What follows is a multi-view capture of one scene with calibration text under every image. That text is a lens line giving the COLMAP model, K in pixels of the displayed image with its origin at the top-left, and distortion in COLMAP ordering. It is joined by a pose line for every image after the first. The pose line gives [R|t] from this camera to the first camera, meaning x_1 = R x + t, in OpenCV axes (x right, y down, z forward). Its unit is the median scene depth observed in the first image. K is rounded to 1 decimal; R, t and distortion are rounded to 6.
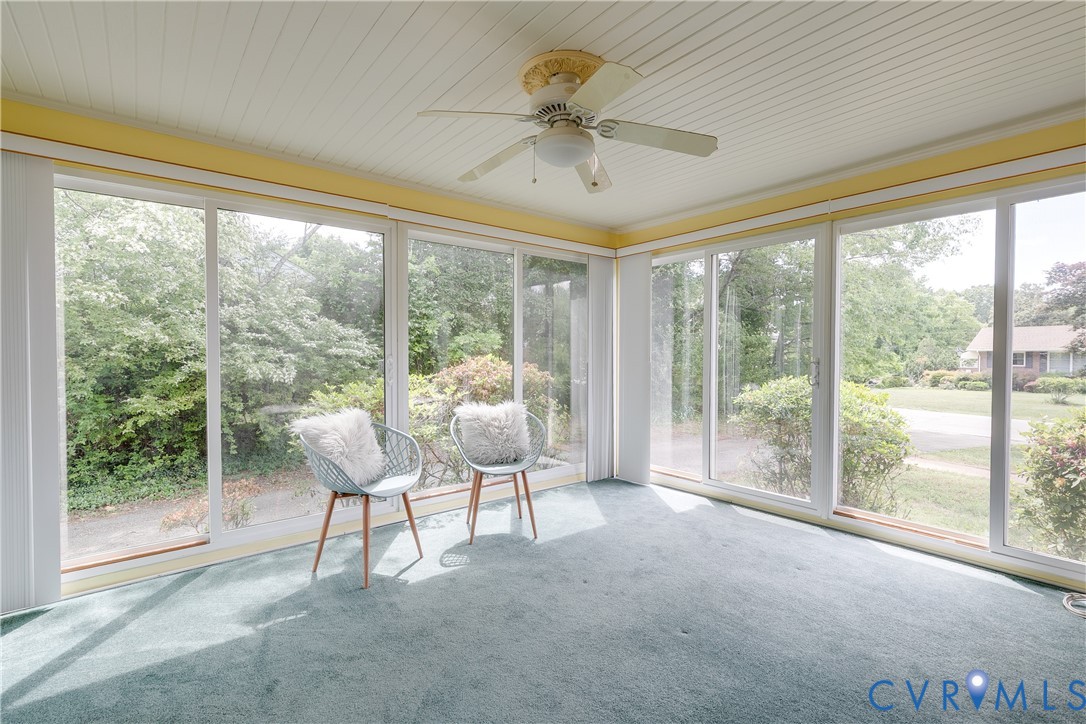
lens RADIAL K [[498.7, 0, 543.0], [0, 498.7, 361.4], [0, 0, 1]] dist [0.012567, -0.003621]
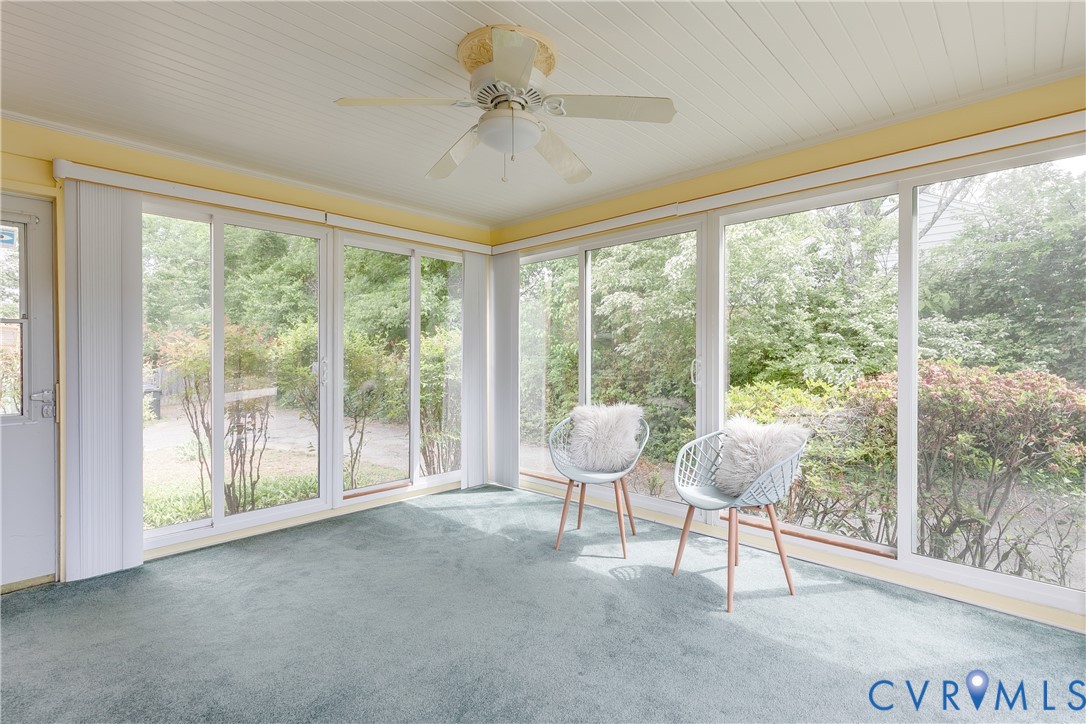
lens RADIAL K [[498.7, 0, 543.2], [0, 498.7, 359.8], [0, 0, 1]] dist [0.012567, -0.003621]
pose [[0.131749, 0.009445, -0.991238, 0.846472], [-0.008143, 0.999931, 0.008446, -0.012838], [0.991250, 0.006959, 0.131817, 0.826457]]
